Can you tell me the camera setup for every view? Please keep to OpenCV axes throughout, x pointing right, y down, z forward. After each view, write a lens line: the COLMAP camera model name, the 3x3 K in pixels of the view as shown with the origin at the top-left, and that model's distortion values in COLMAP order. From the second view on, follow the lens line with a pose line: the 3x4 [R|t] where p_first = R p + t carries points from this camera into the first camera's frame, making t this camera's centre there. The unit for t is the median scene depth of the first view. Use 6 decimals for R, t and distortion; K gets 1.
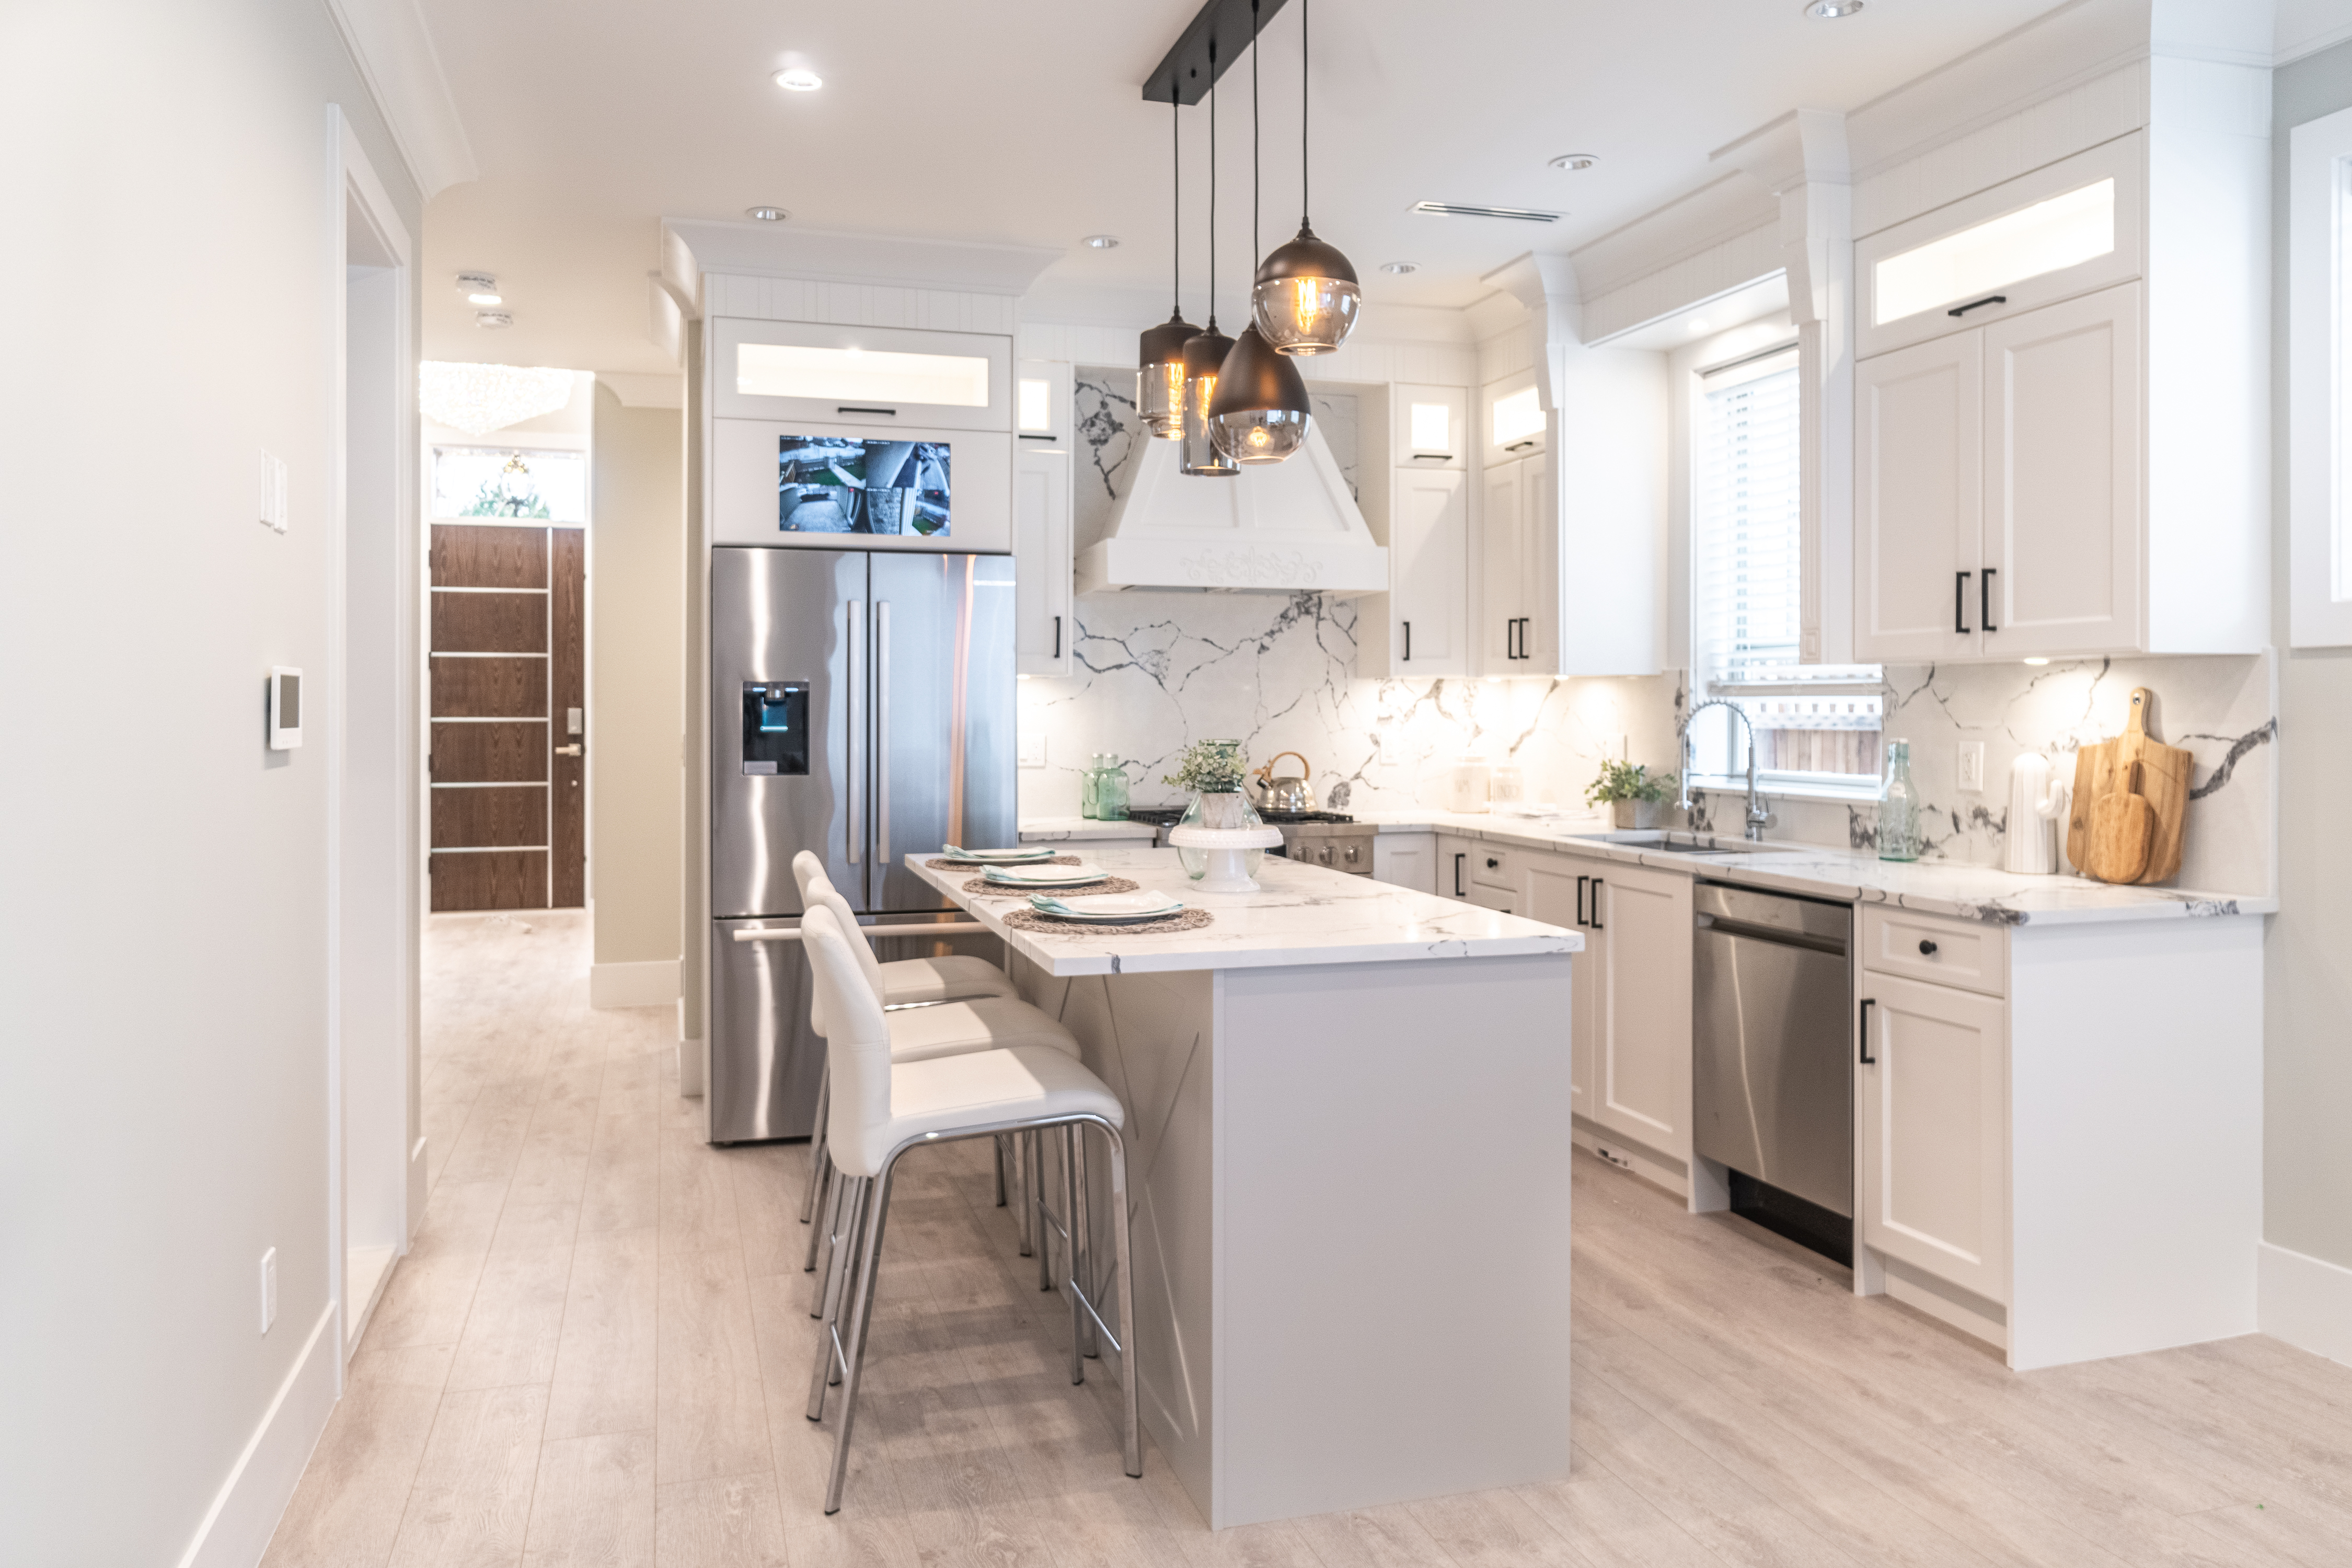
lens RADIAL K [[1595.3, 0, 1170.8], [0, 1595.3, 732.0], [0, 0, 1]] dist [-0.008327, -0.001867]
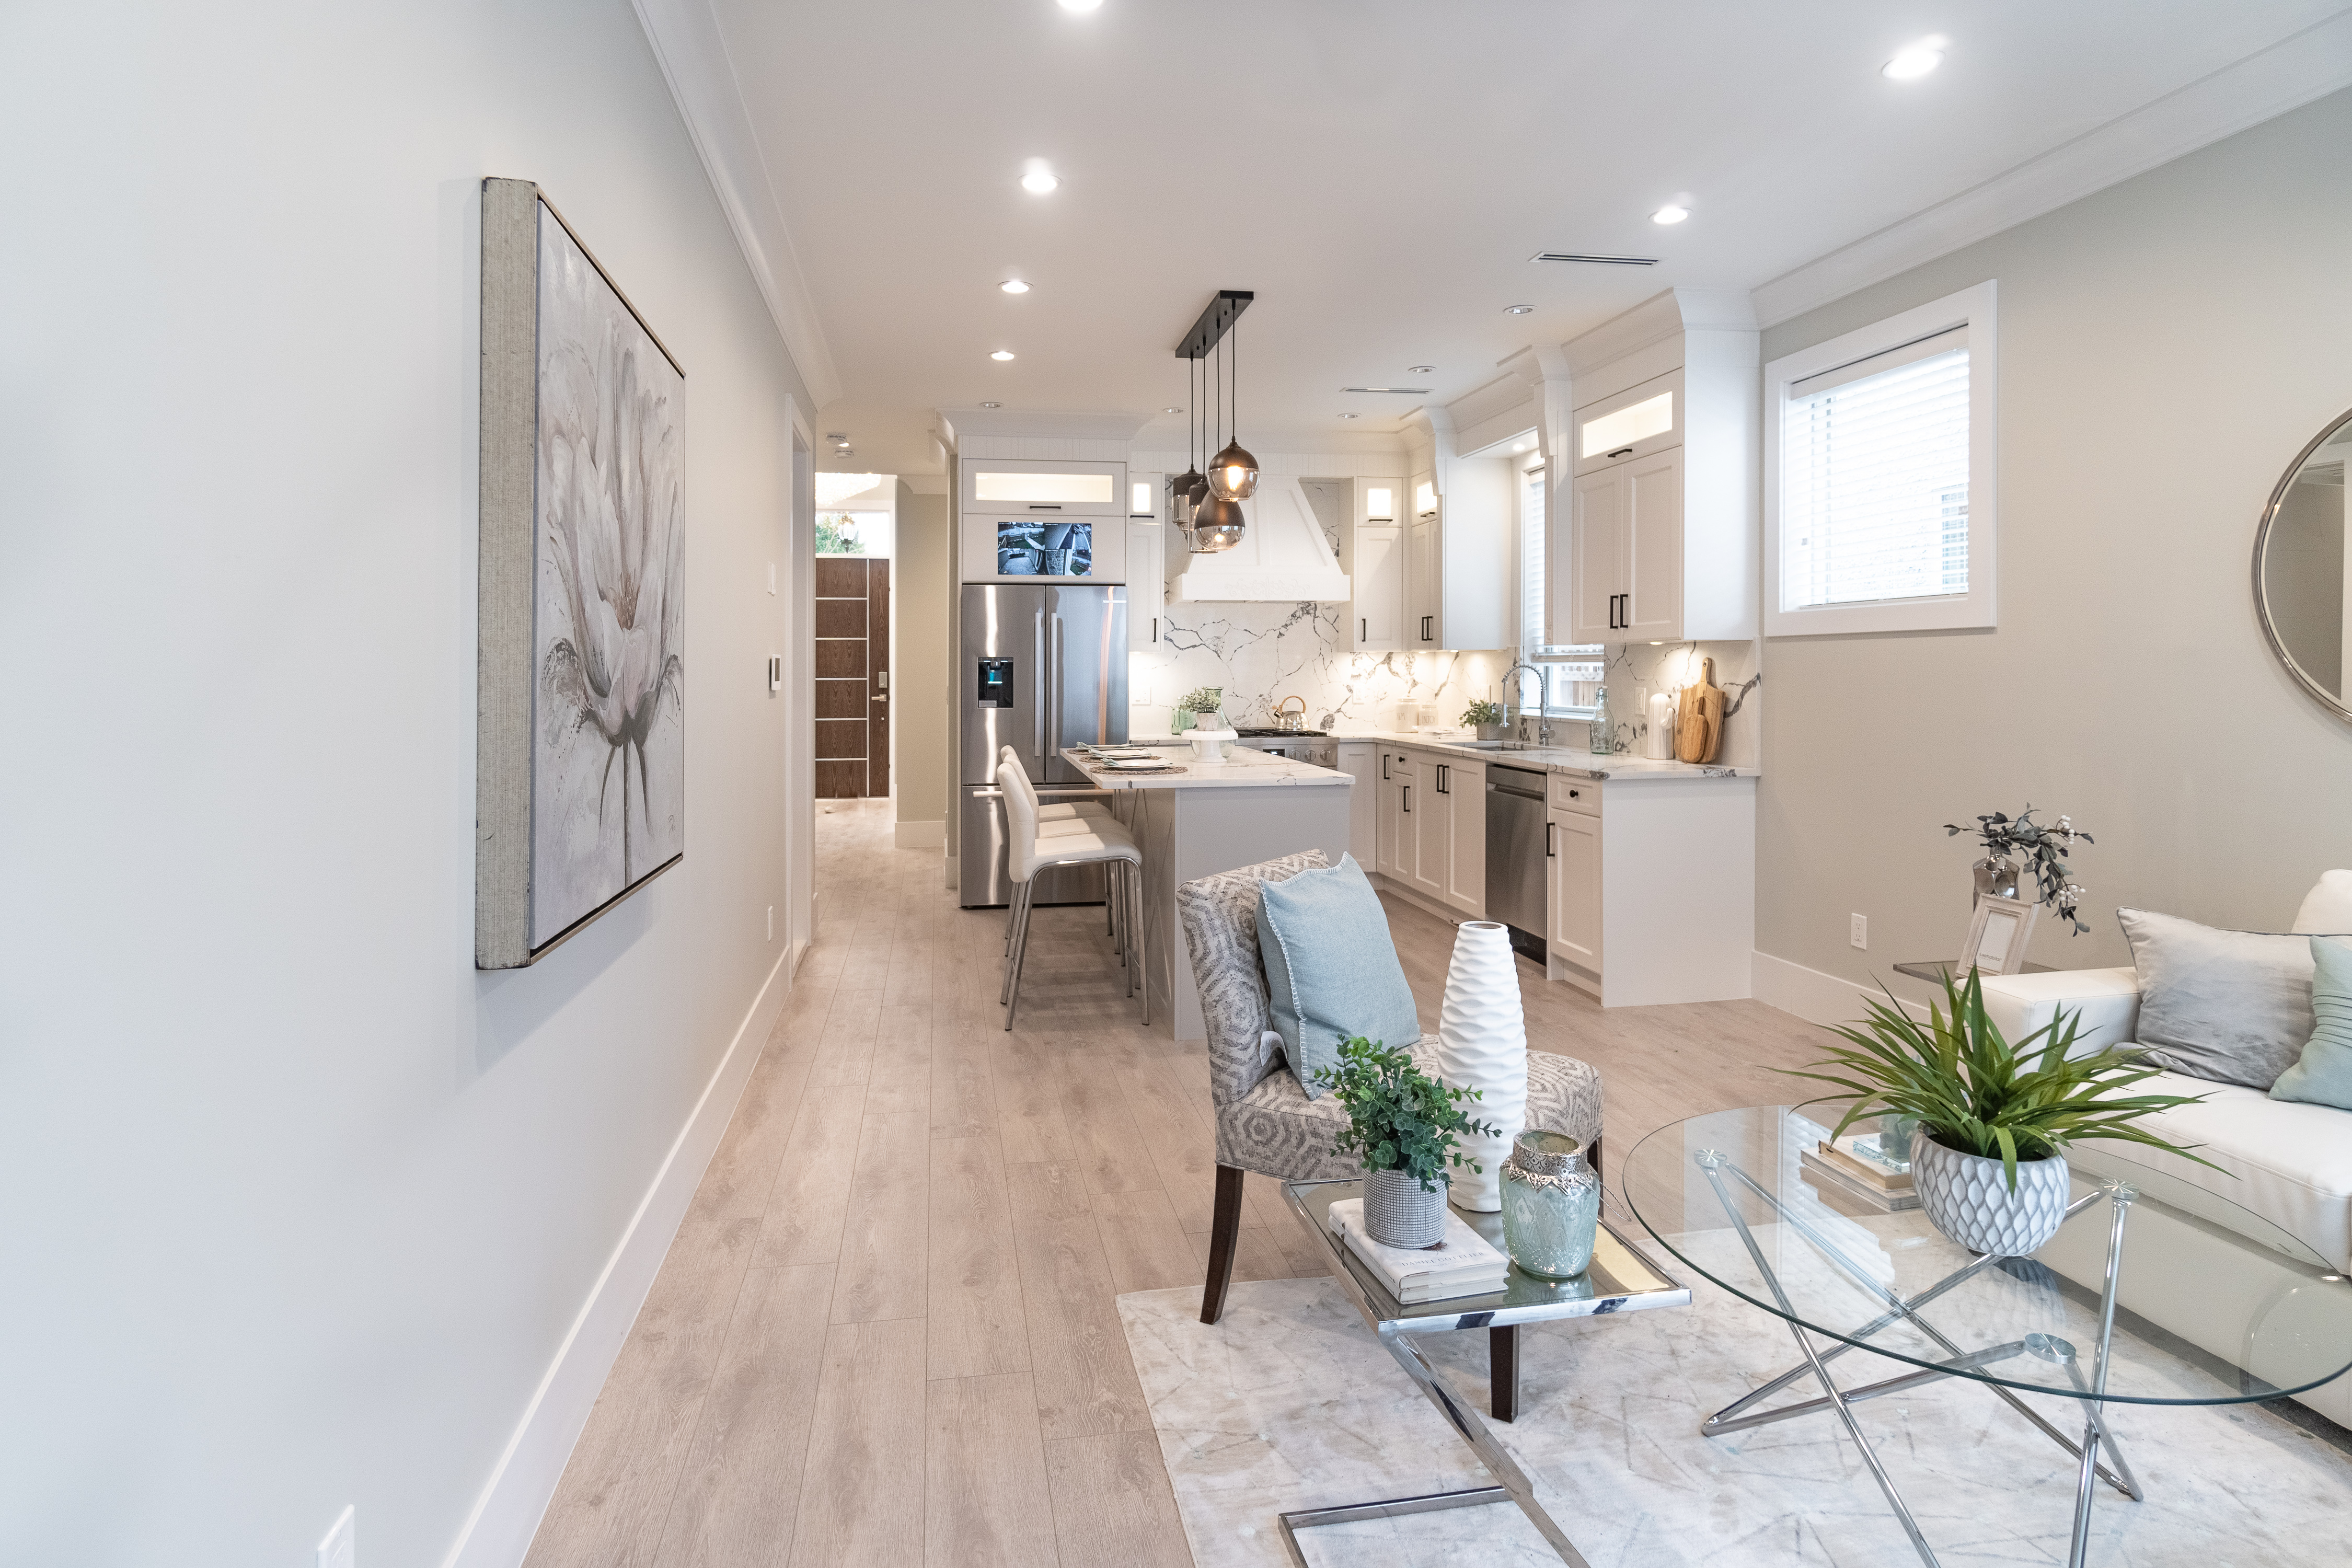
lens RADIAL K [[1212.9, 0, 1165.2], [0, 1212.9, 665.0], [0, 0, 1]] dist [-0.000158, -0.000160]
pose [[0.992516, -0.004639, -0.122025, 0.134100], [0.002317, 0.999814, -0.019162, 0.005638], [0.122092, 0.018736, 0.992342, -0.418350]]
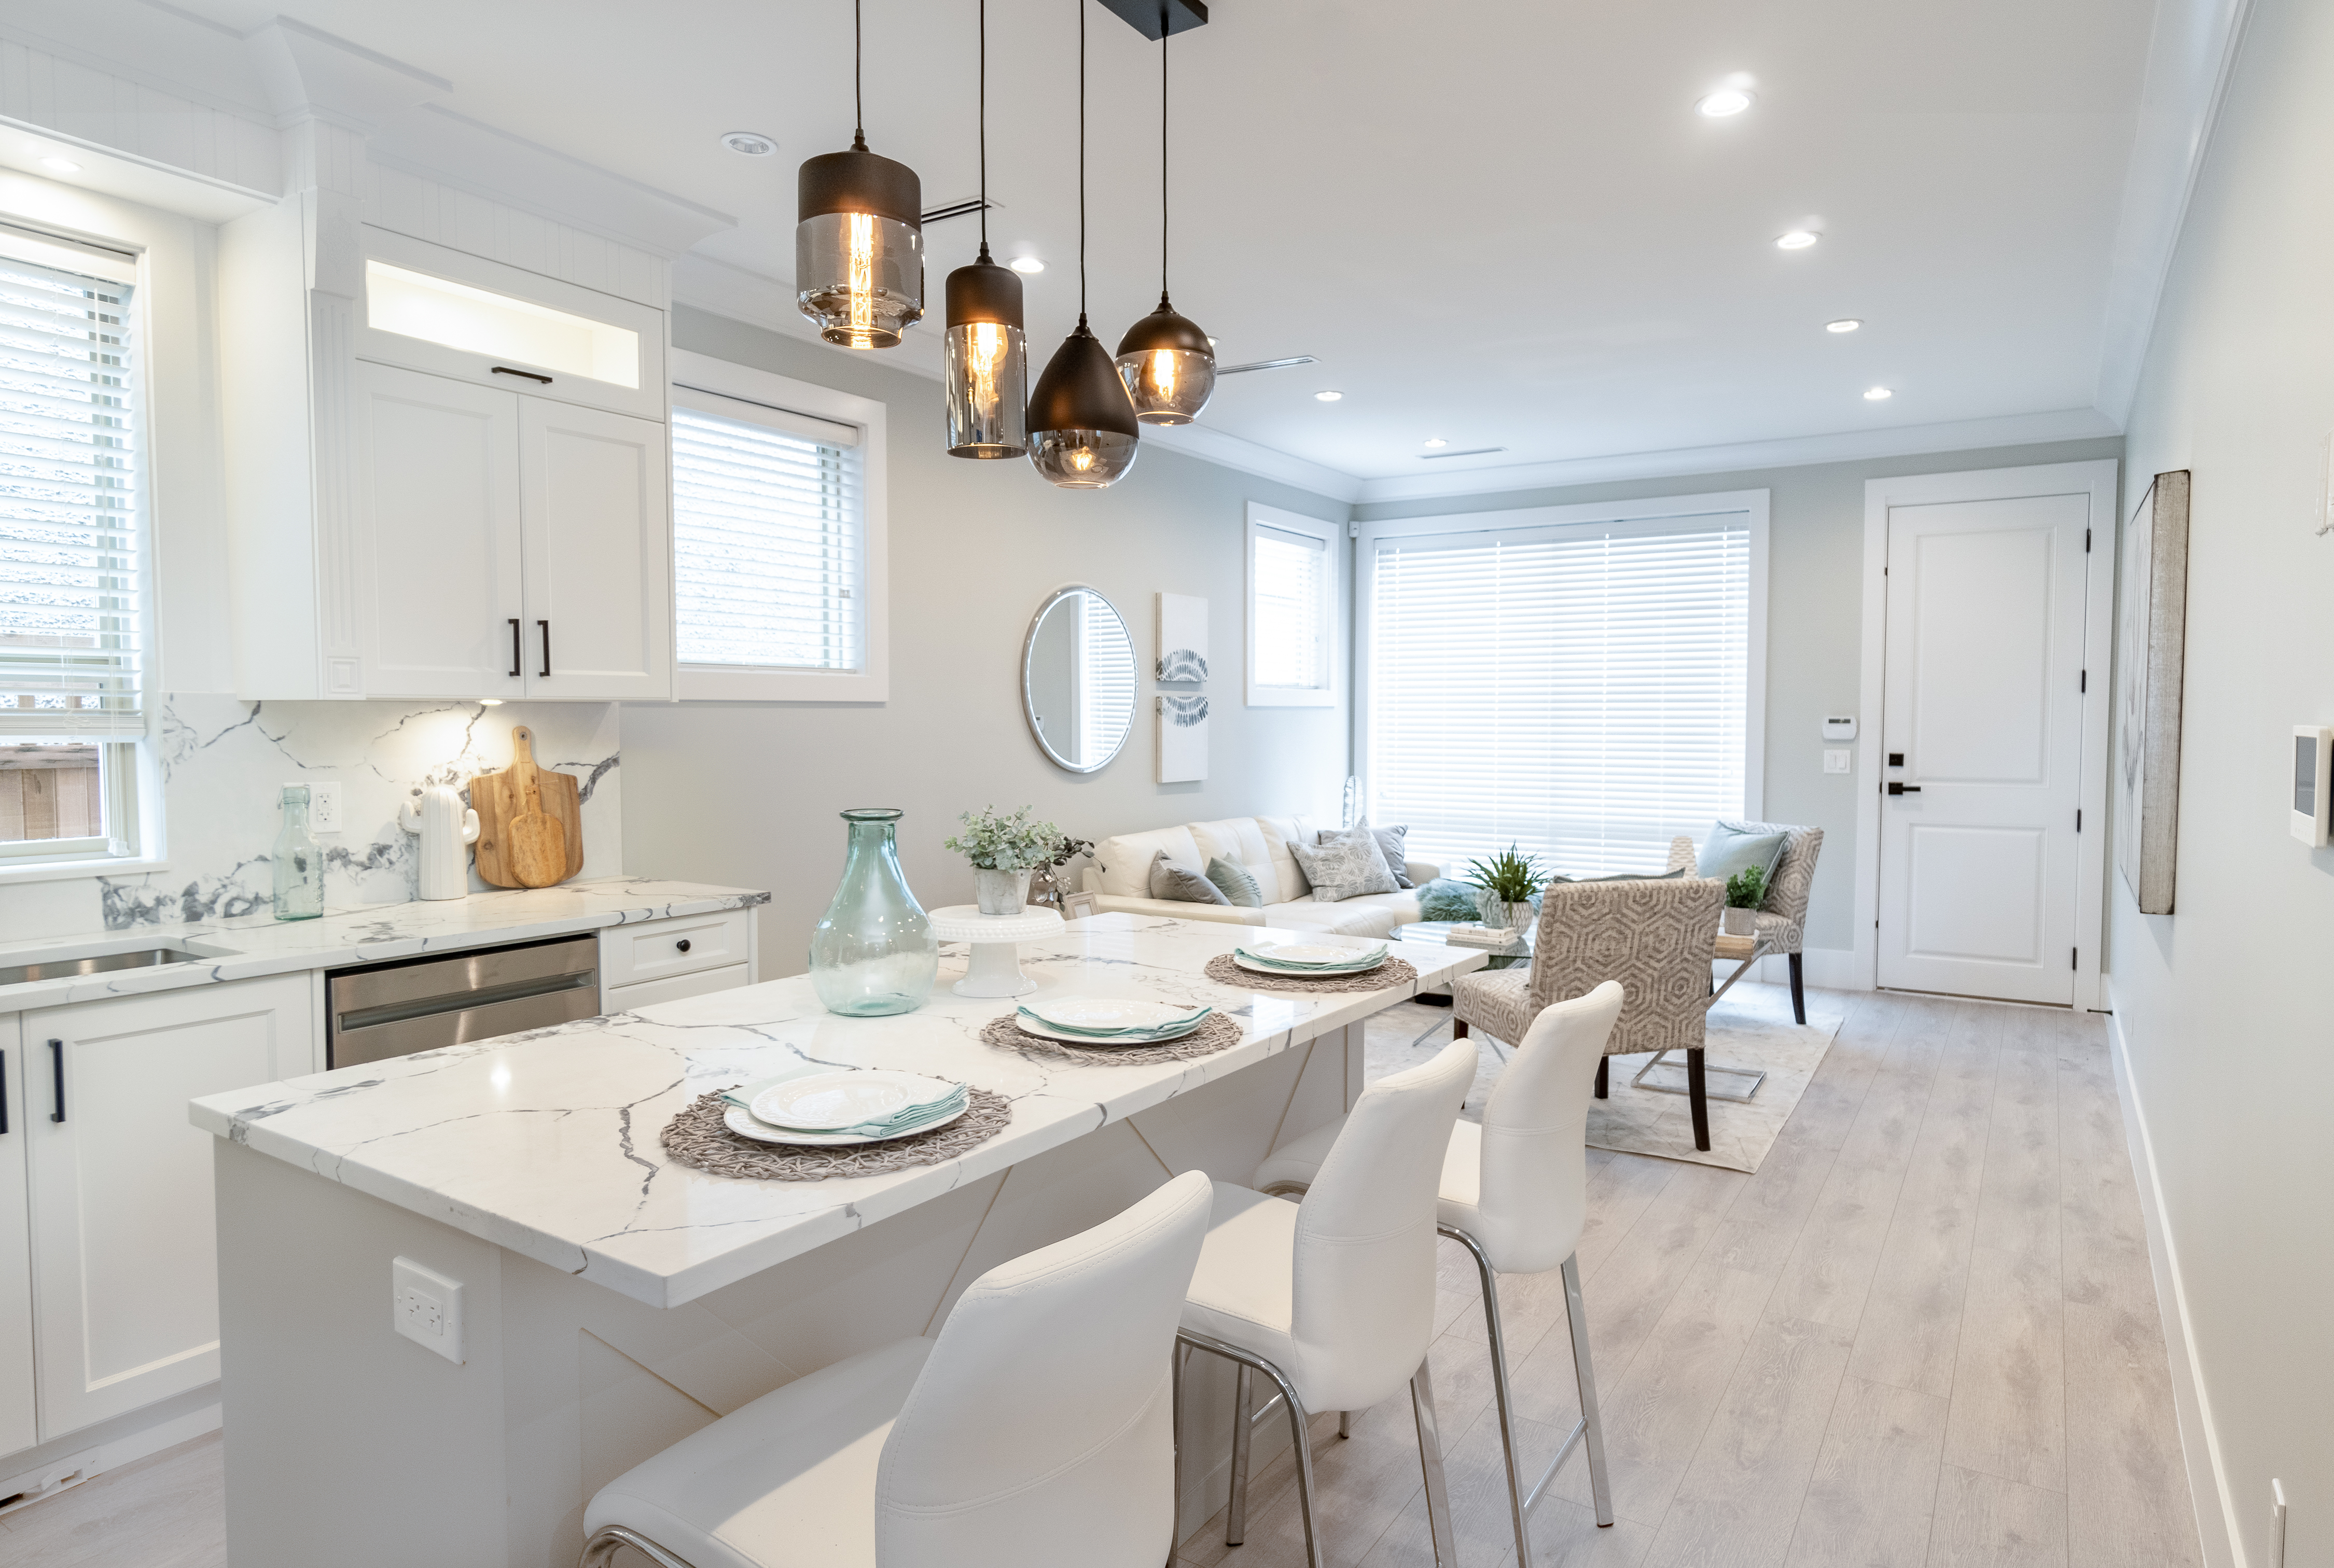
lens RADIAL K [[1329.4, 0, 1177.6], [0, 1329.4, 794.9], [0, 0, 1]] dist [0.014883, 0.001540]
pose [[-0.631583, -0.049773, 0.773709, -0.431903], [0.008220, 0.997451, 0.070877, -0.037609], [-0.775264, 0.051125, -0.629564, 1.087926]]
